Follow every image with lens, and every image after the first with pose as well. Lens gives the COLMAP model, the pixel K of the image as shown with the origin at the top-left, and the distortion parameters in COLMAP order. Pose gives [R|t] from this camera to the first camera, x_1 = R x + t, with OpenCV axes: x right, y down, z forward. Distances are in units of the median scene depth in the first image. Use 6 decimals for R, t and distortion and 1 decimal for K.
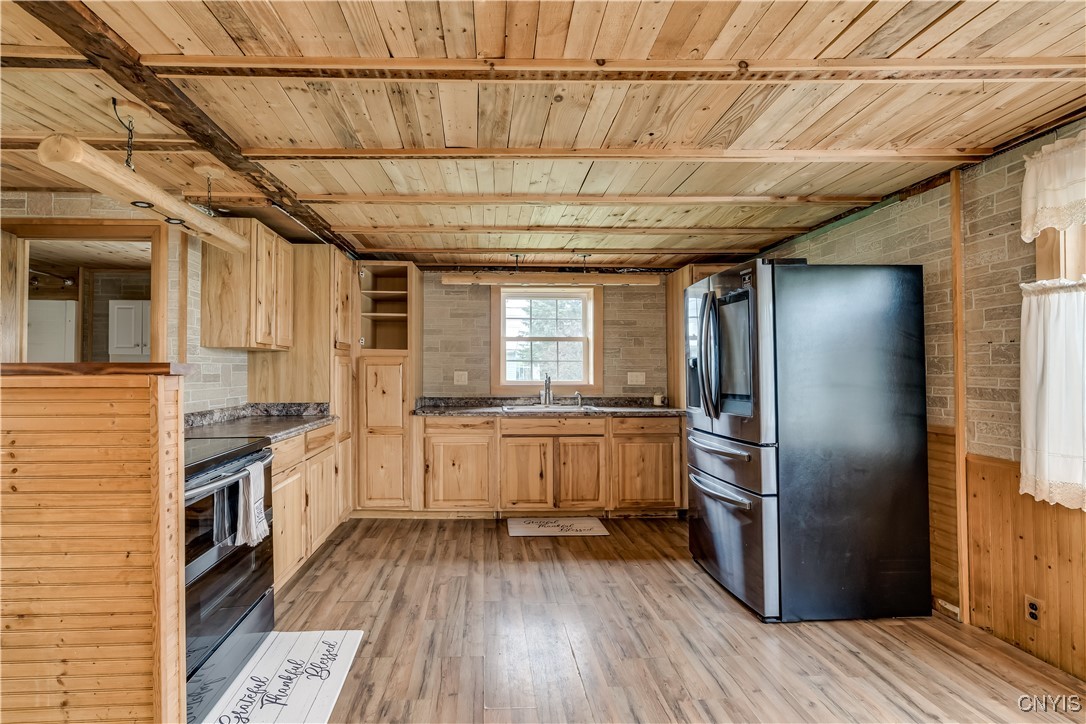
lens RADIAL K [[507.7, 0, 507.6], [0, 507.7, 365.9], [0, 0, 1]] dist [-0.005683, 0.000902]
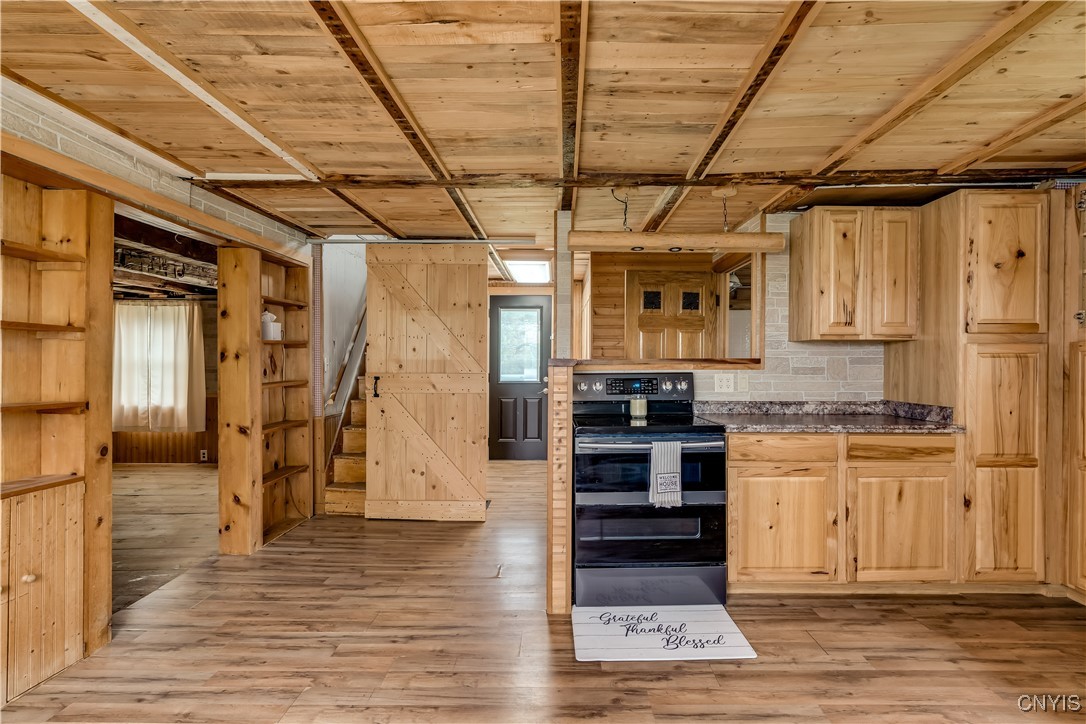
lens RADIAL K [[491.5, 0, 553.5], [0, 491.5, 366.1], [0, 0, 1]] dist [-0.008686, 0.002812]
pose [[-0.052676, 0.007730, -0.998582, 0.589147], [0.006323, 0.999953, 0.007407, 0.004950], [0.998592, -0.005923, -0.052722, 0.696182]]
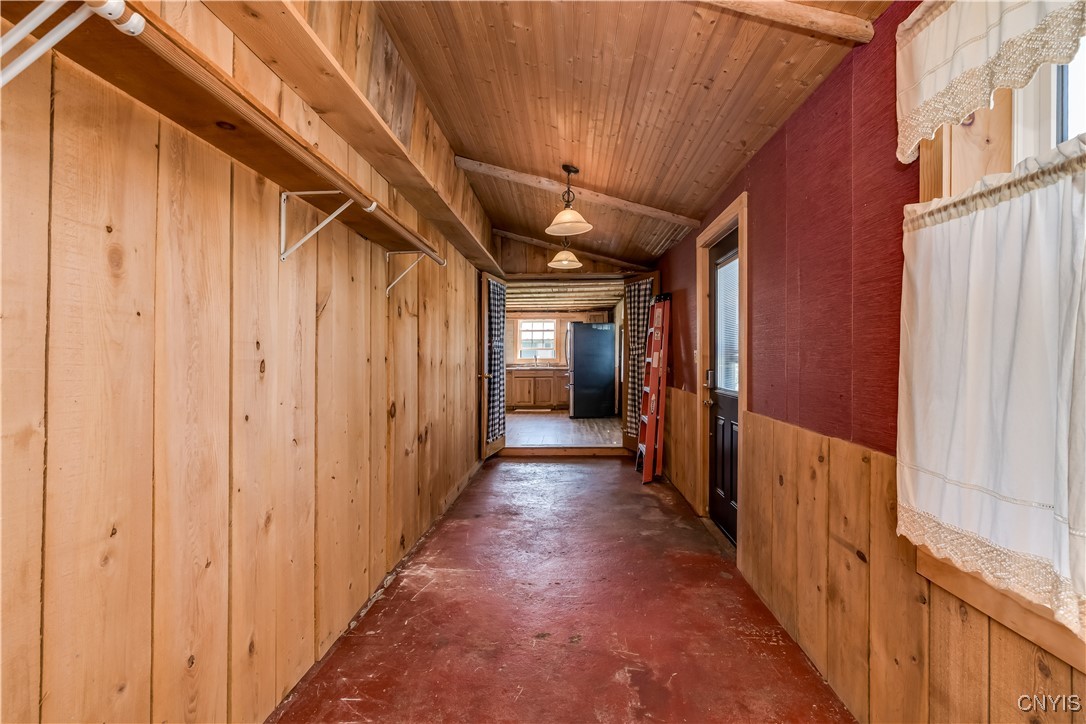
lens RADIAL K [[491.5, 0, 541.7], [0, 491.5, 362.2], [0, 0, 1]] dist [-0.008686, 0.002812]
pose [[0.995984, 0.011559, -0.088780, 0.635138], [-0.010604, 0.999881, 0.011217, 0.055107], [0.088899, -0.010231, 0.995988, -2.730996]]
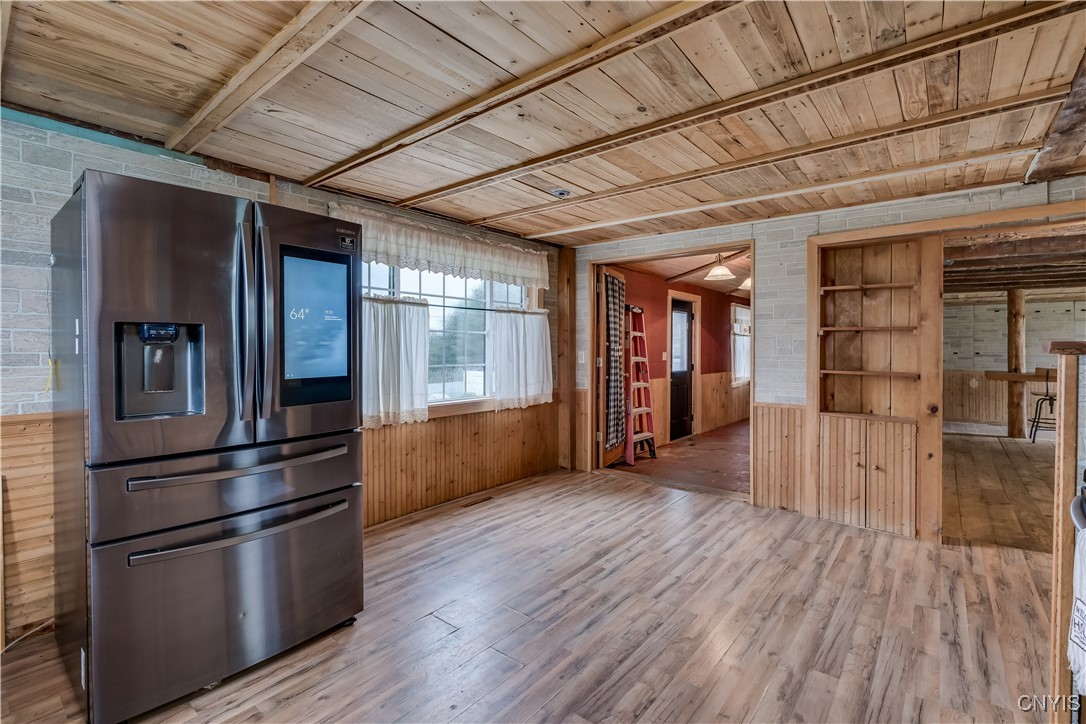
lens RADIAL K [[491.5, 0, 545.8], [0, 491.5, 346.1], [0, 0, 1]] dist [-0.008686, 0.002812]
pose [[-0.747804, 0.001492, 0.663918, -0.360706], [-0.007505, 0.999915, -0.010700, 0.014020], [-0.663877, -0.012984, -0.747729, 1.510966]]
